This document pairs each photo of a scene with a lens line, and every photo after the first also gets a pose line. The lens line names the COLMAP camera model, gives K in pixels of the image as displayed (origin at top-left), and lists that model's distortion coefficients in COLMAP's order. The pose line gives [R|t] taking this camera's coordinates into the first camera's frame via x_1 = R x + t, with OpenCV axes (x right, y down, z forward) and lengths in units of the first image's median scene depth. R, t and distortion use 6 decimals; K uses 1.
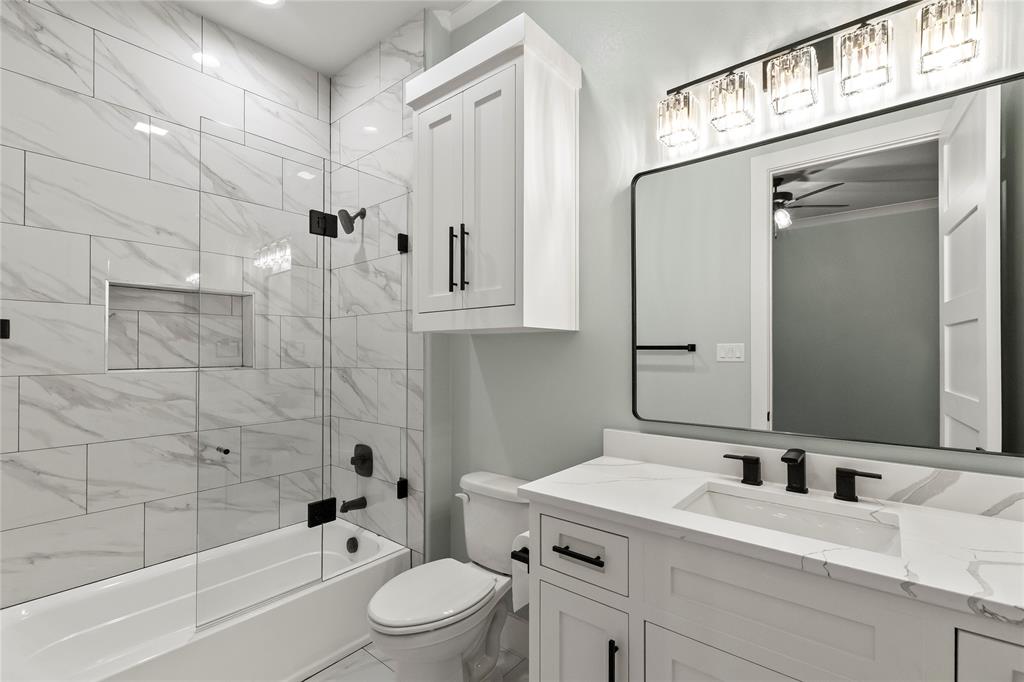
lens RADIAL K [[456.7, 0, 506.8], [0, 456.7, 343.3], [0, 0, 1]] dist [0.001895, -0.000083]
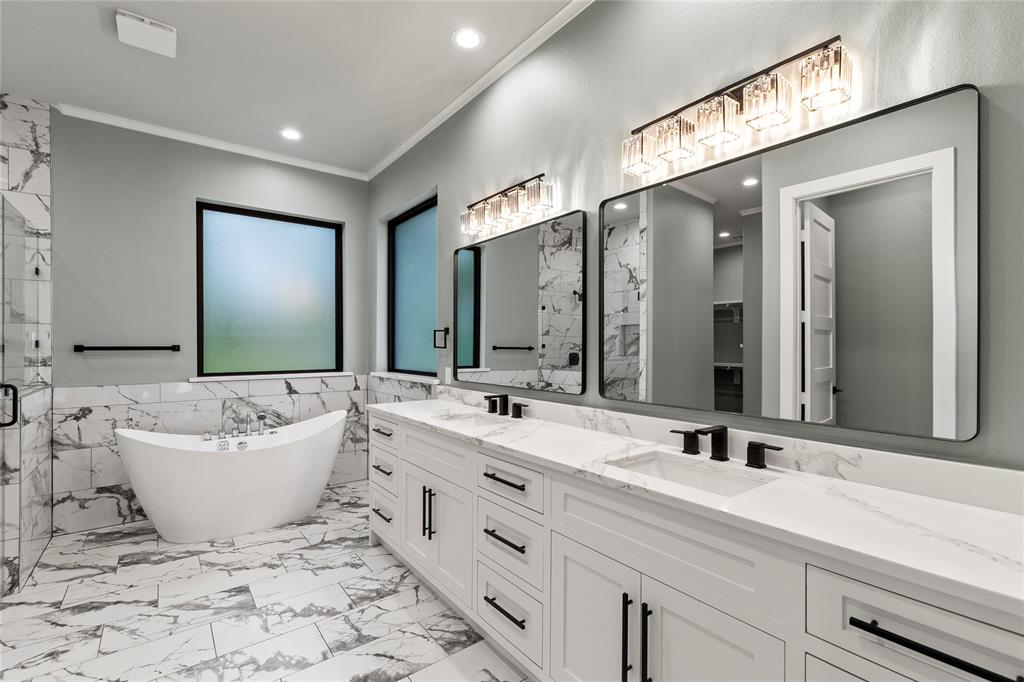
lens RADIAL K [[456.7, 0, 514.3], [0, 456.7, 343.0], [0, 0, 1]] dist [0.001895, -0.000083]
pose [[0.973530, 0.002817, -0.228542, 0.325202], [0.001148, 0.999851, 0.017214, -0.008199], [0.228557, -0.017020, 0.973382, -0.269455]]
